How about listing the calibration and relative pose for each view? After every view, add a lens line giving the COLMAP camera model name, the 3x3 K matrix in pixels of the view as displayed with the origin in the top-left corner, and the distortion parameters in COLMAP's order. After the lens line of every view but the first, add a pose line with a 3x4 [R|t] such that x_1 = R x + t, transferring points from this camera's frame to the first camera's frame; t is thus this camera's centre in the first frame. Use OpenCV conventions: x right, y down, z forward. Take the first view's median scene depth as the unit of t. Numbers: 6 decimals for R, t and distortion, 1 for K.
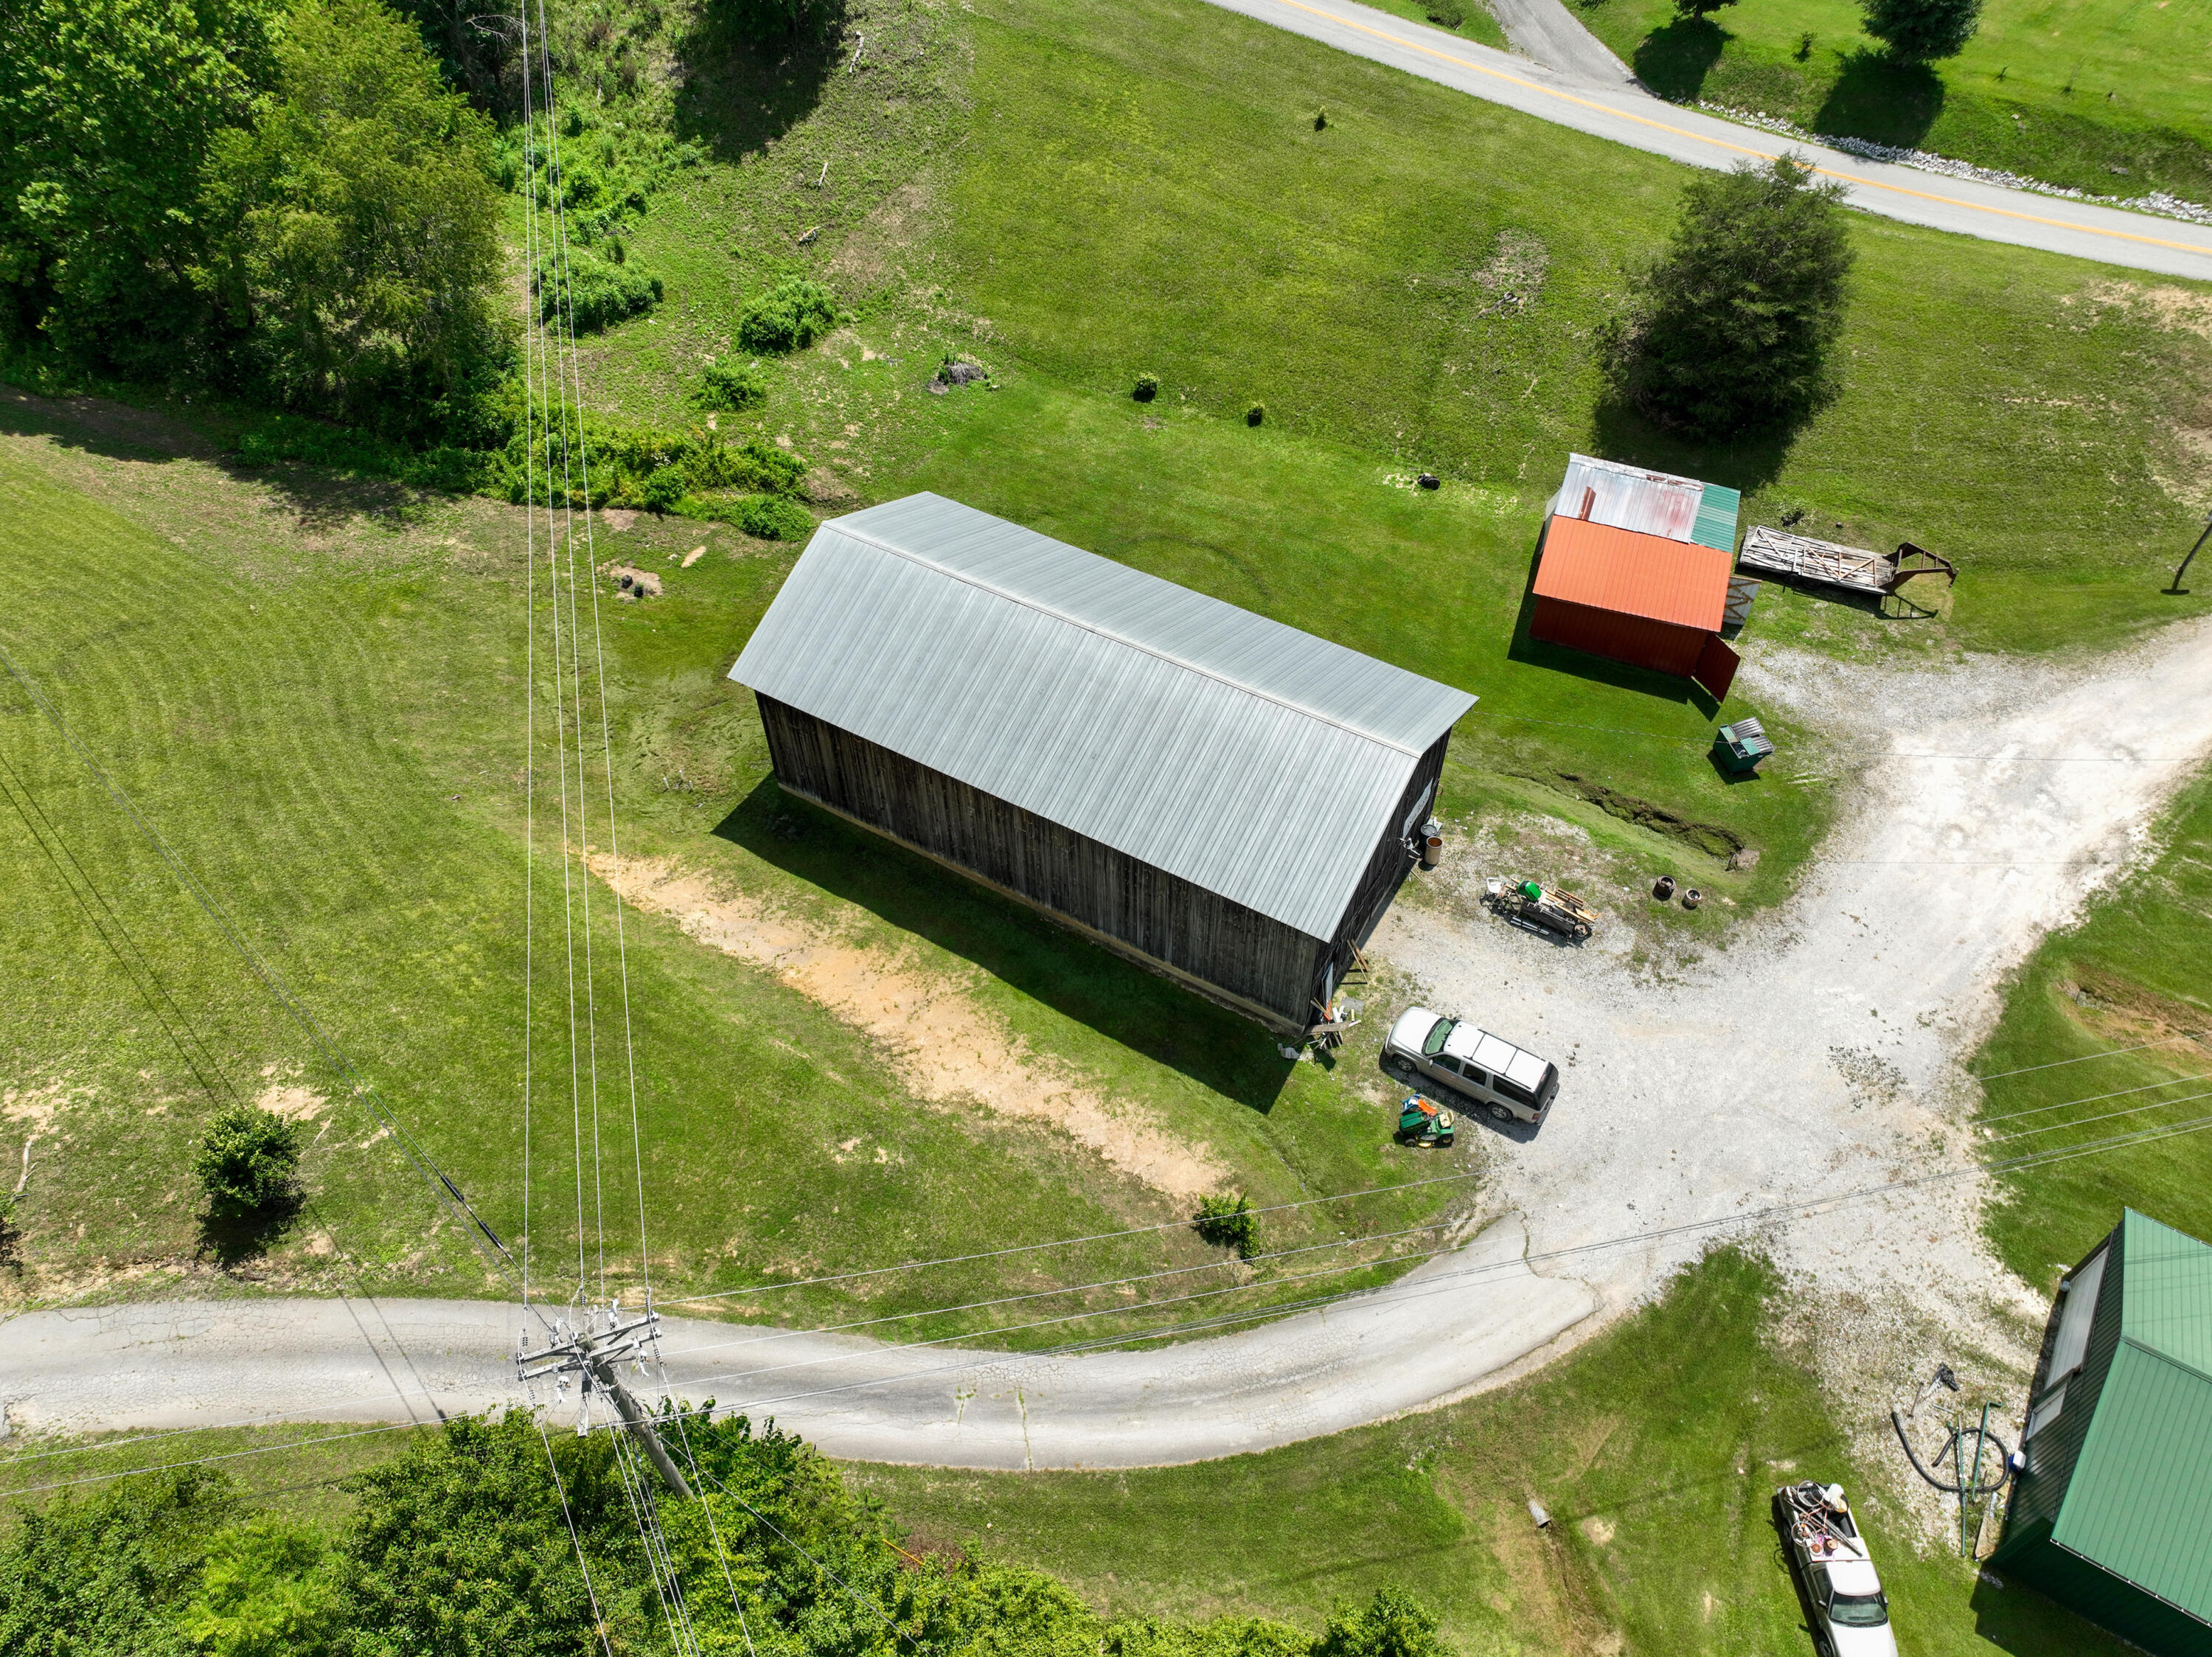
lens RADIAL K [[1553.3, 0, 1120.0], [0, 1553.3, 826.0], [0, 0, 1]] dist [0.004782, 0.010321]
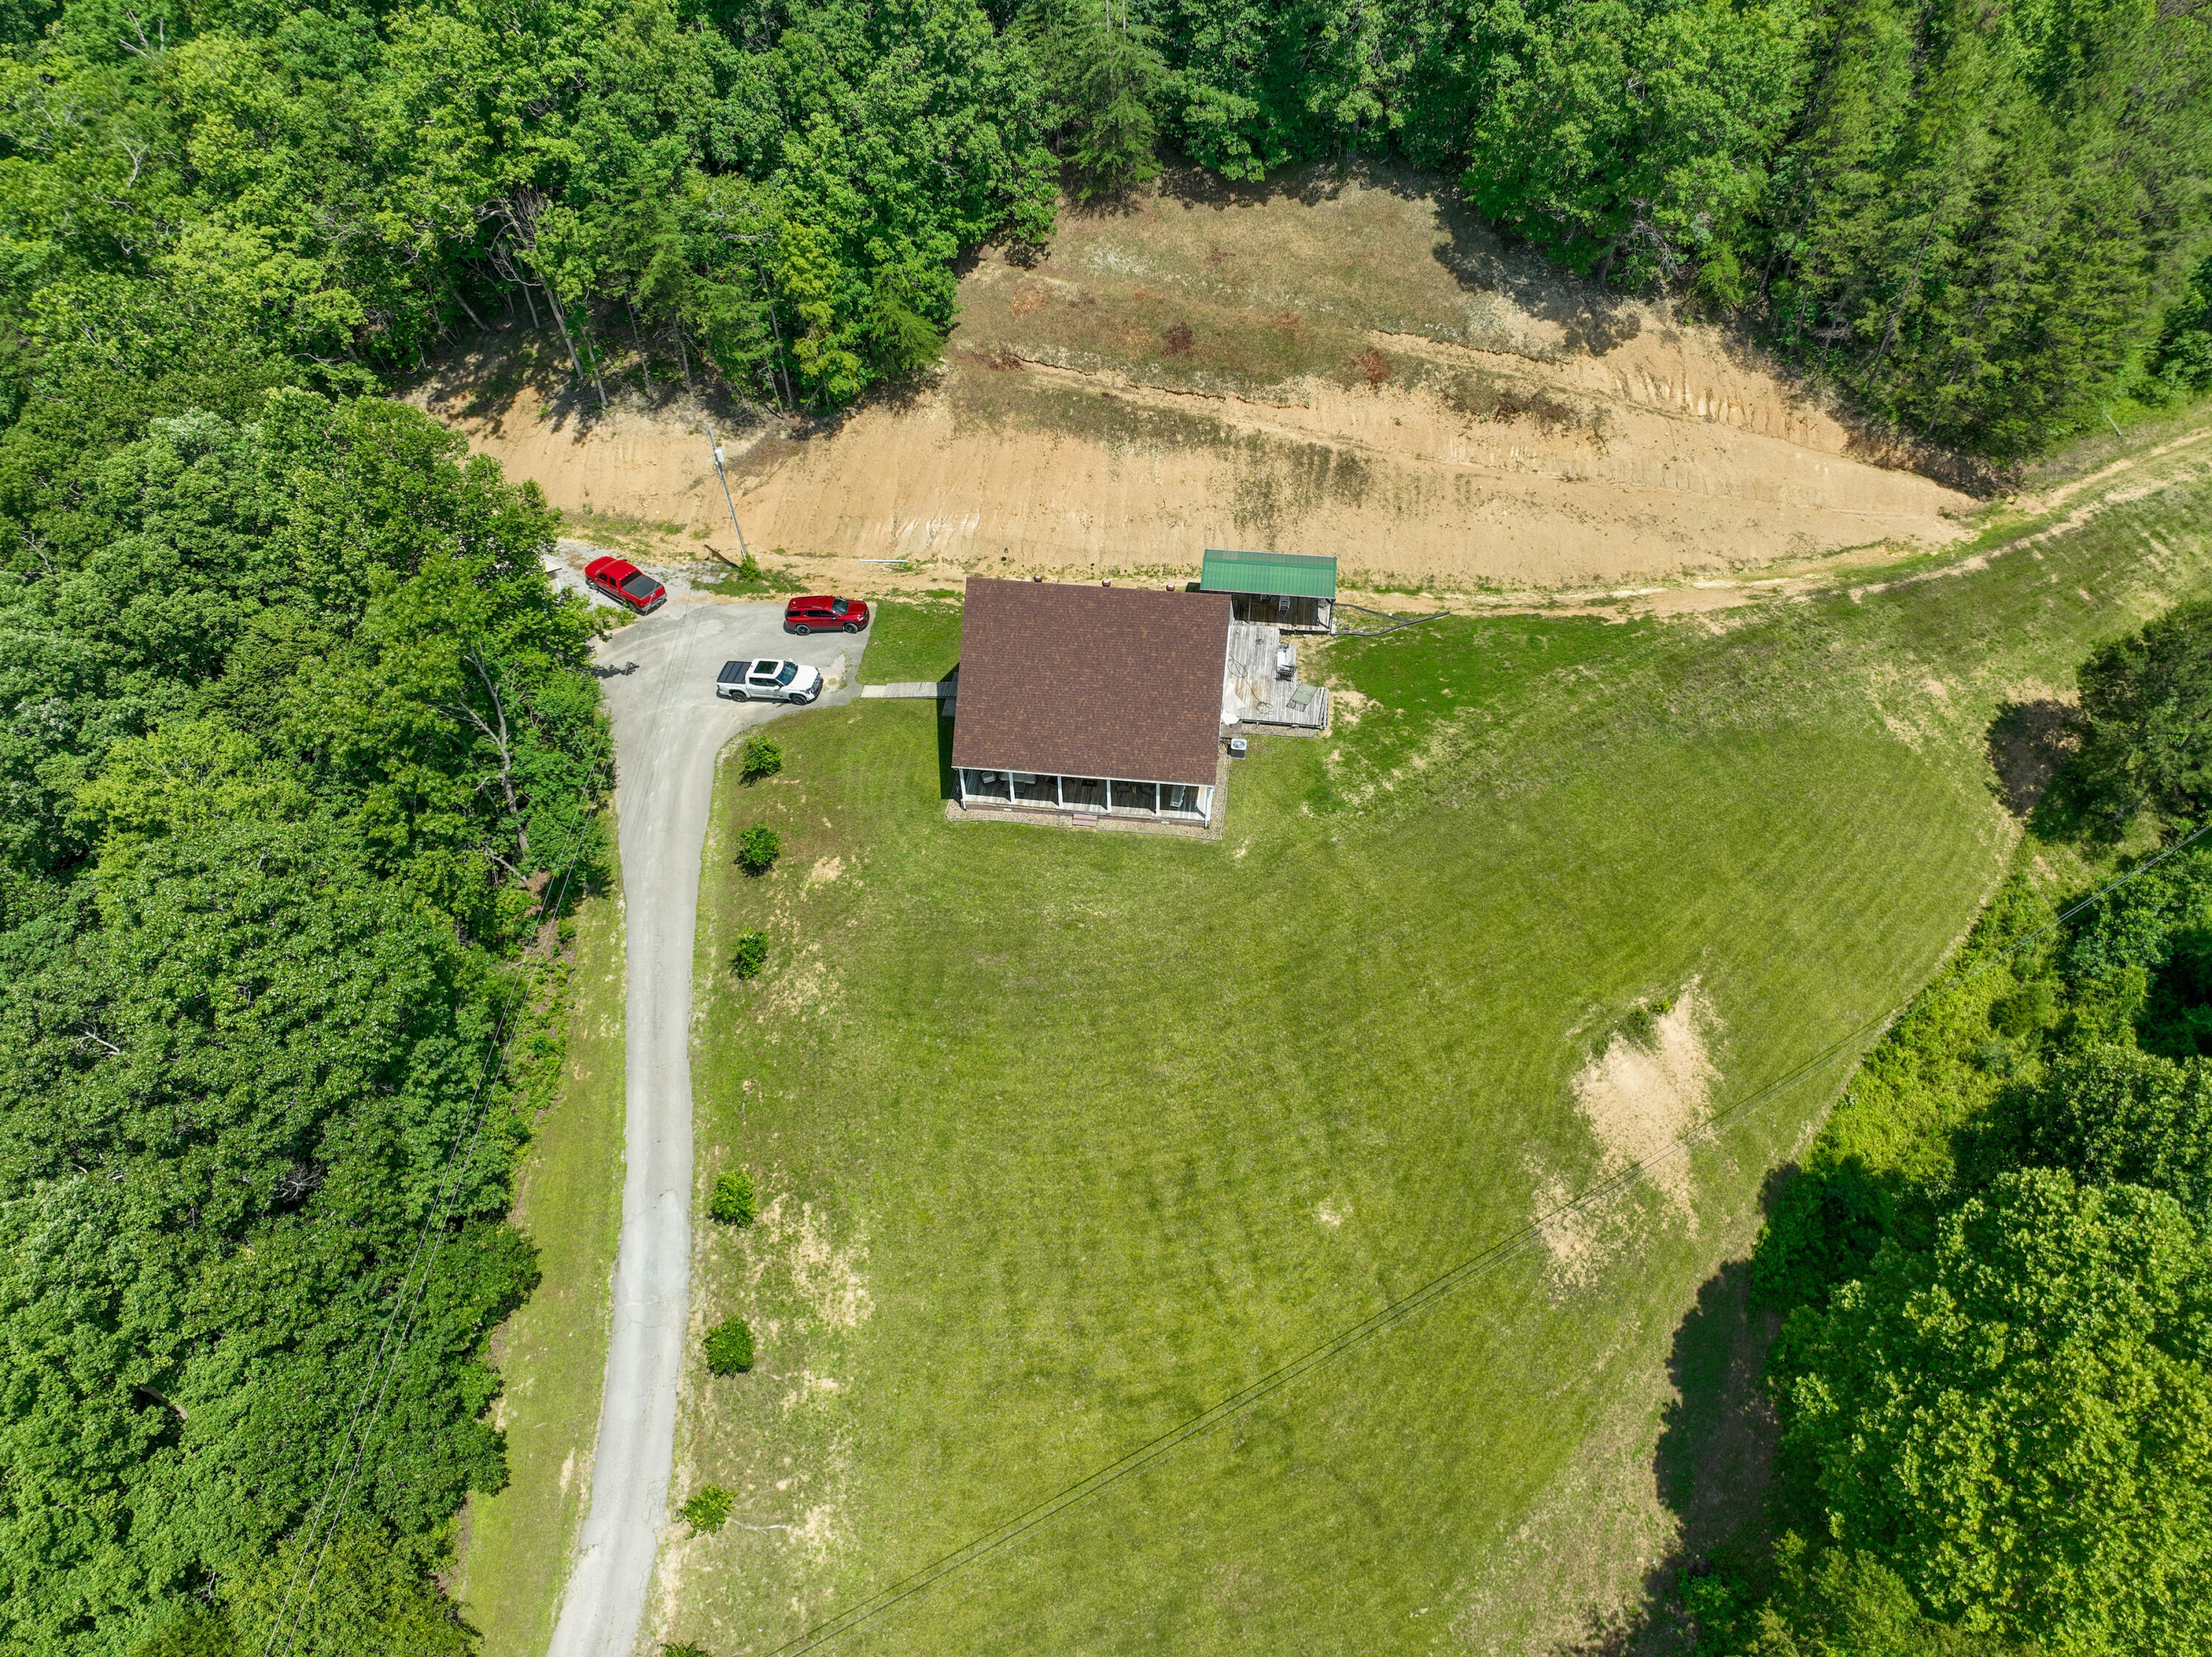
lens RADIAL K [[1553.3, 0, 1117.2], [0, 1553.3, 822.6], [0, 0, 1]] dist [0.004782, 0.010321]
pose [[-0.272765, 0.689991, -0.670456, -0.143788], [-0.720693, 0.315115, 0.617499, -0.716999], [0.637339, 0.651625, 0.411319, 0.076412]]
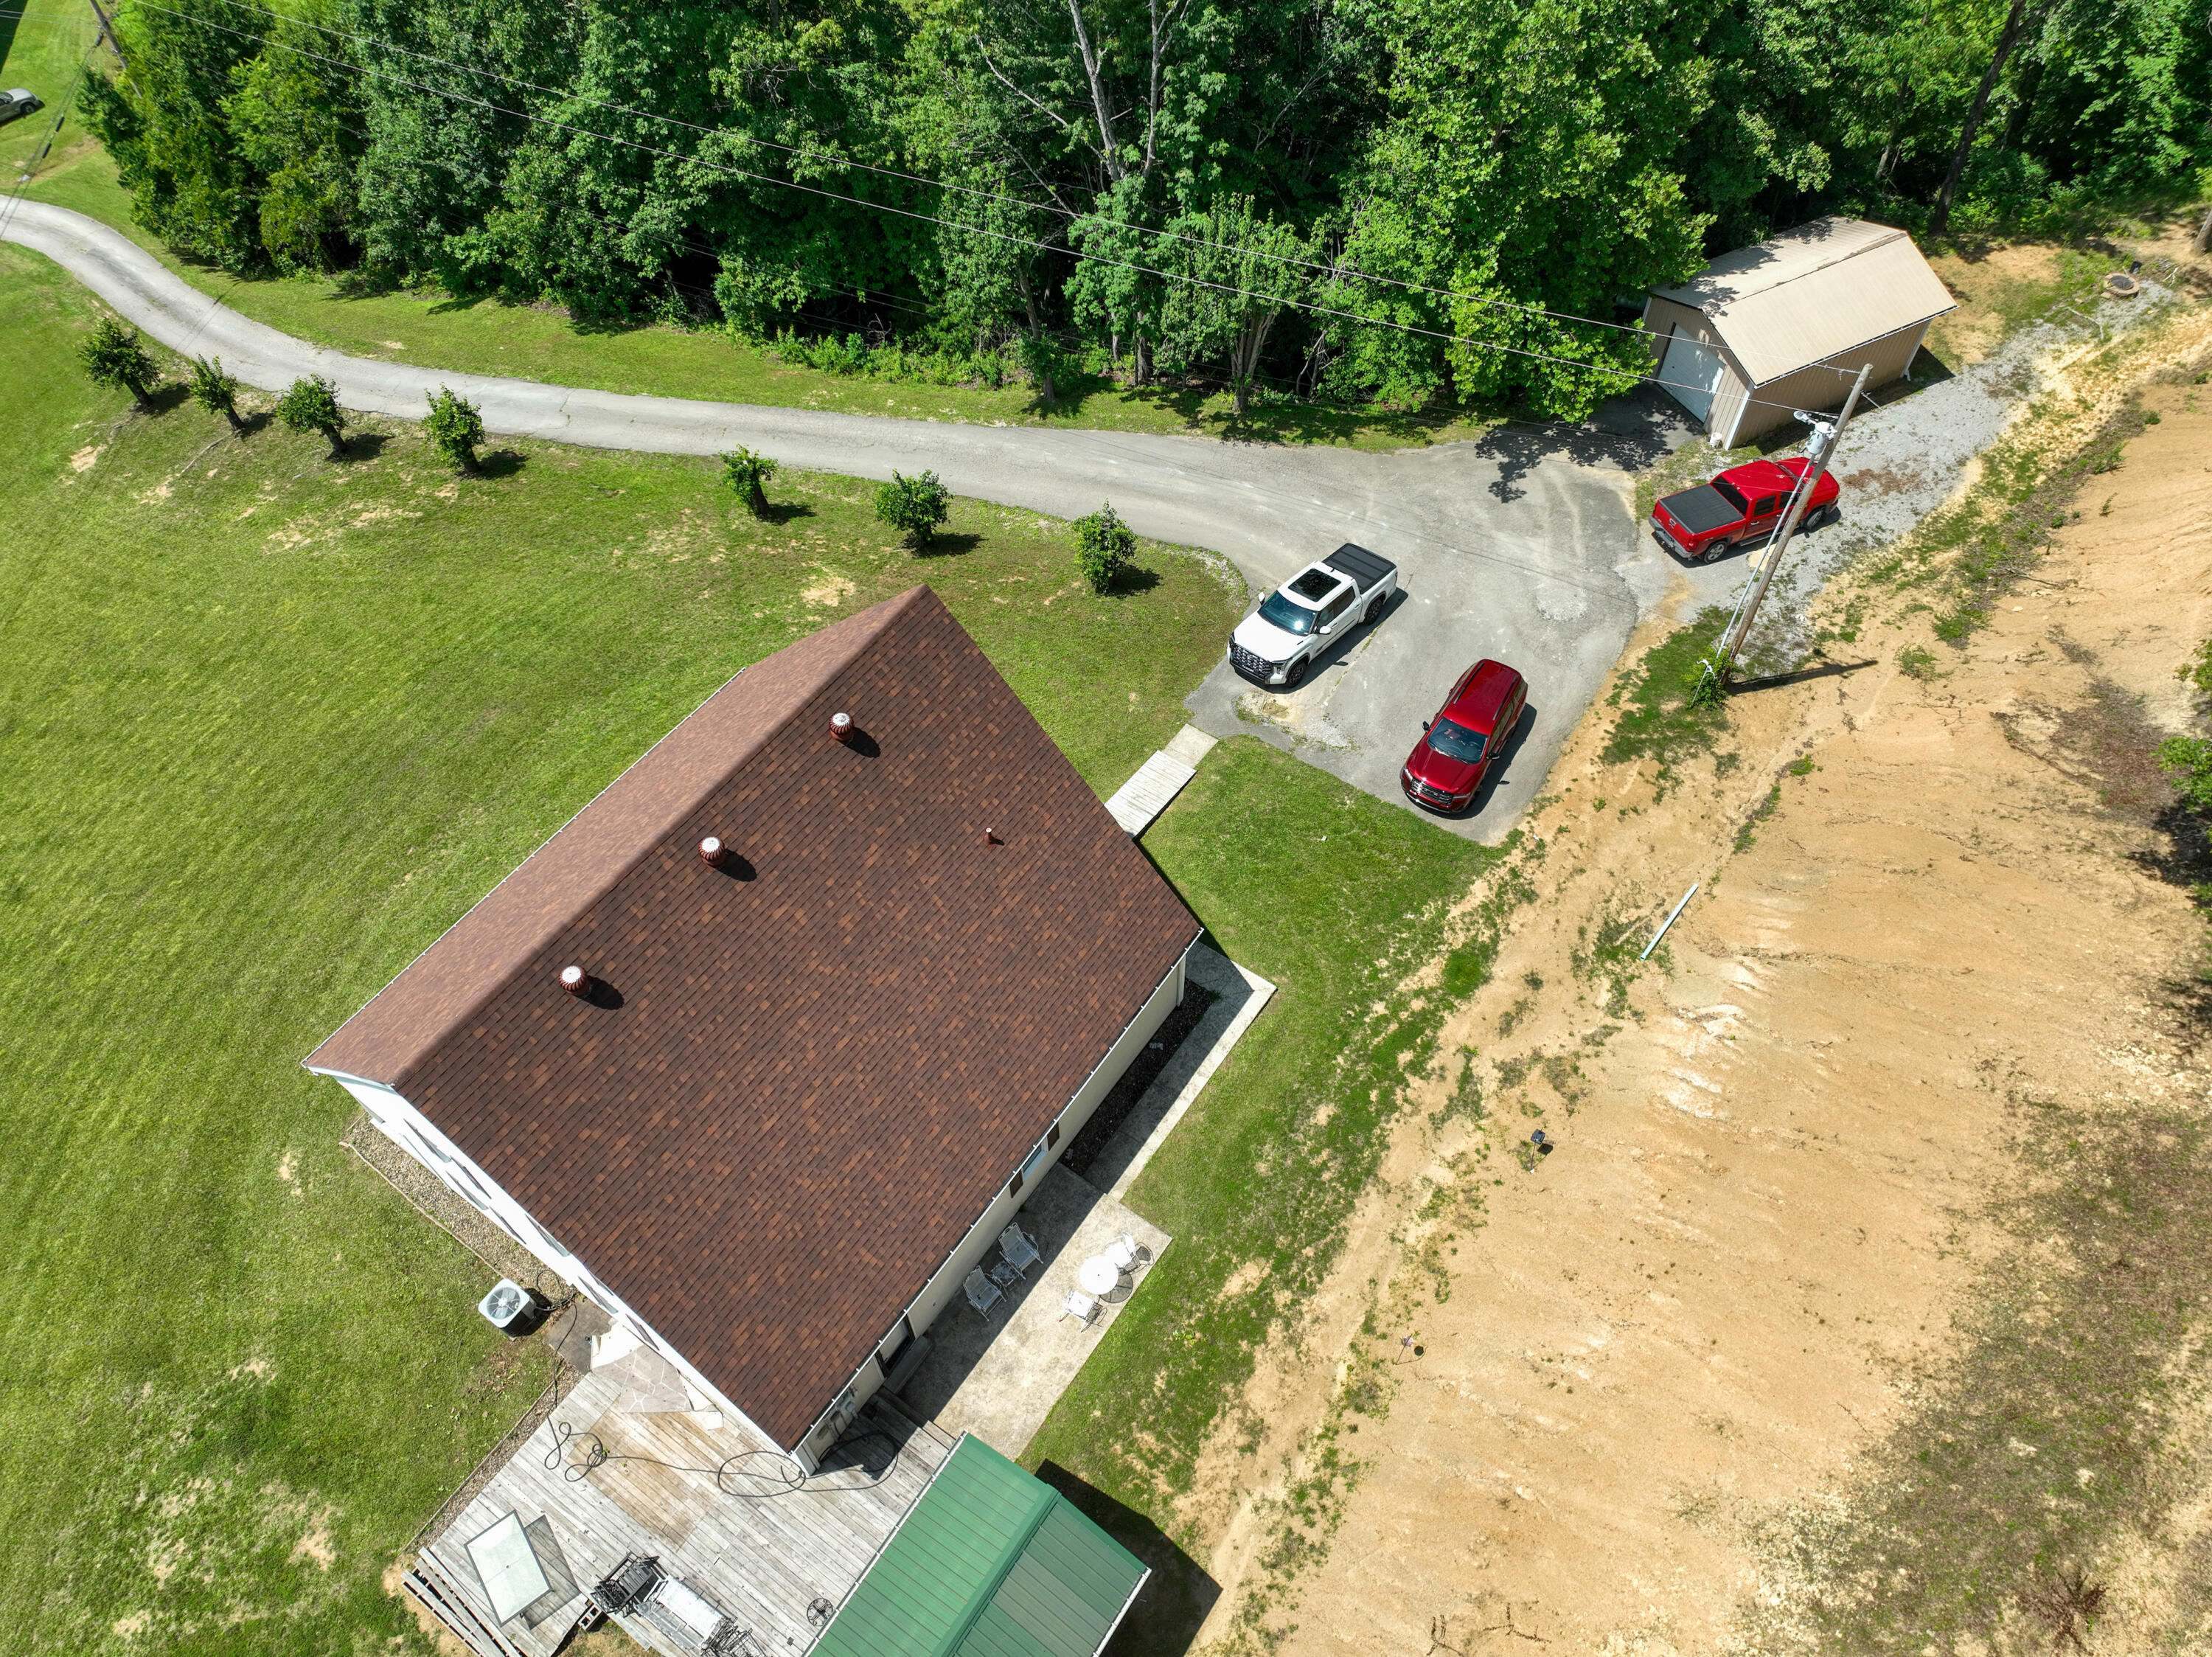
lens RADIAL K [[1553.3, 0, 1116.4], [0, 1553.3, 826.9], [0, 0, 1]] dist [0.004782, 0.010321]
pose [[-0.719690, -0.557852, 0.413337, -1.257970], [0.528276, -0.053676, 0.847375, -0.348479], [-0.450523, 0.828203, 0.333329, 0.240251]]
